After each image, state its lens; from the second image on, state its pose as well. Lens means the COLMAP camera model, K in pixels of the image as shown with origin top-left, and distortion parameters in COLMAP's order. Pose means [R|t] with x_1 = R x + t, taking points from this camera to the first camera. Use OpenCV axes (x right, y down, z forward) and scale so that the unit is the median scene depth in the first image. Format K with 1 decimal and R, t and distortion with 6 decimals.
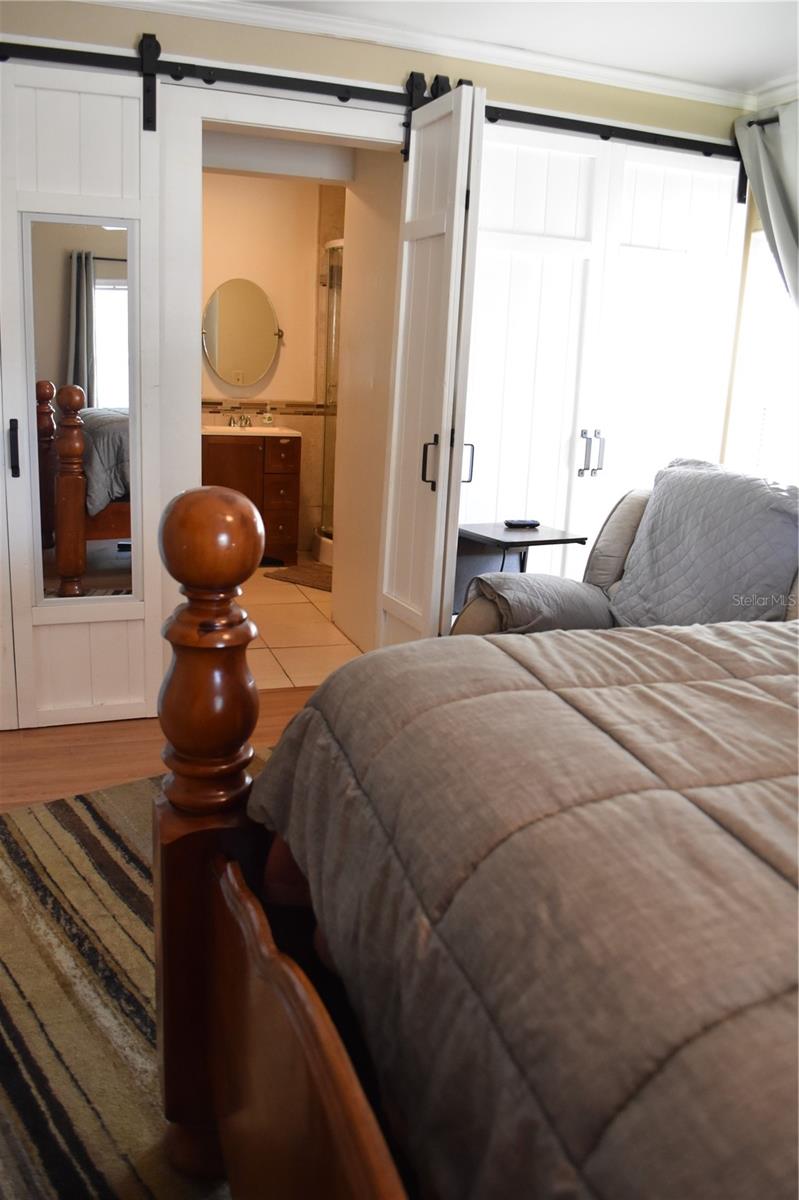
lens RADIAL K [[947.2, 0, 389.9], [0, 947.2, 599.5], [0, 0, 1]] dist [-0.085232, 0.010055]
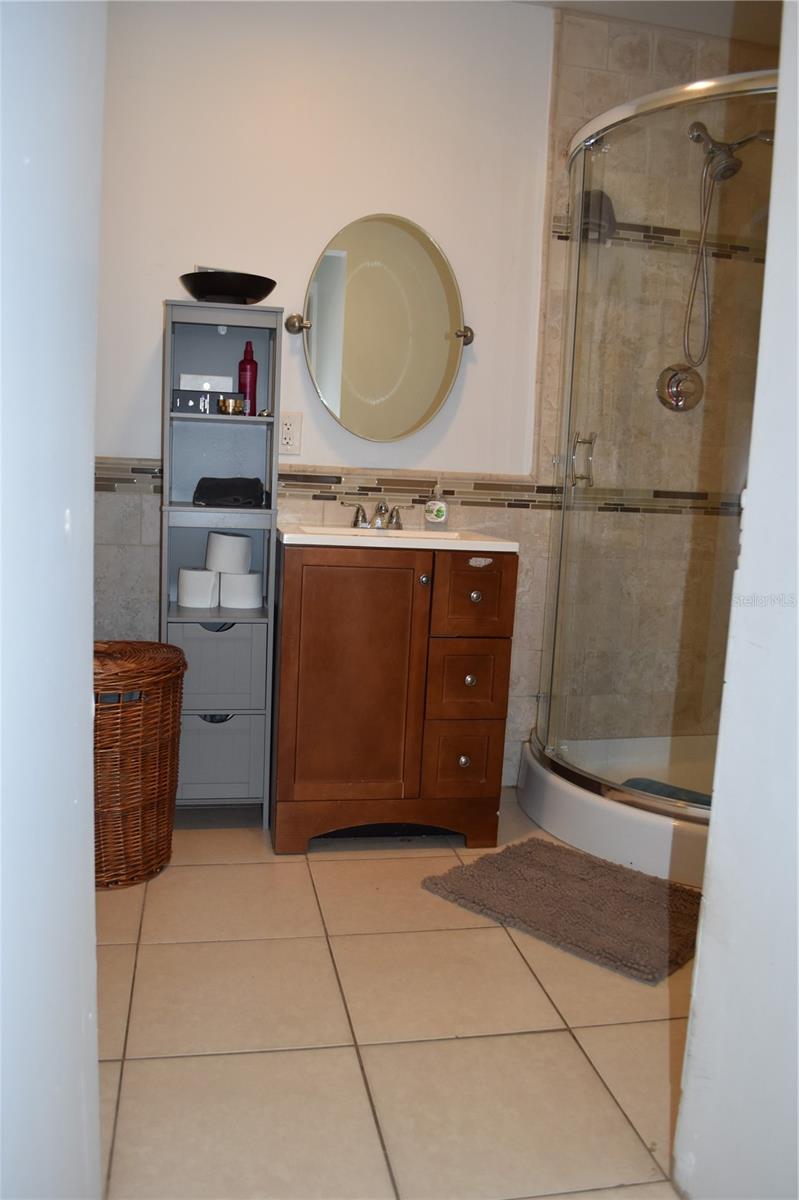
lens RADIAL K [[947.2, 0, 389.9], [0, 947.2, 599.5], [0, 0, 1]] dist [-0.085232, 0.010055]
pose [[0.990551, 0.018044, -0.135955, -0.088152], [-0.034502, 0.992212, -0.119686, -0.092596], [0.132737, 0.123246, 0.983459, 0.542762]]
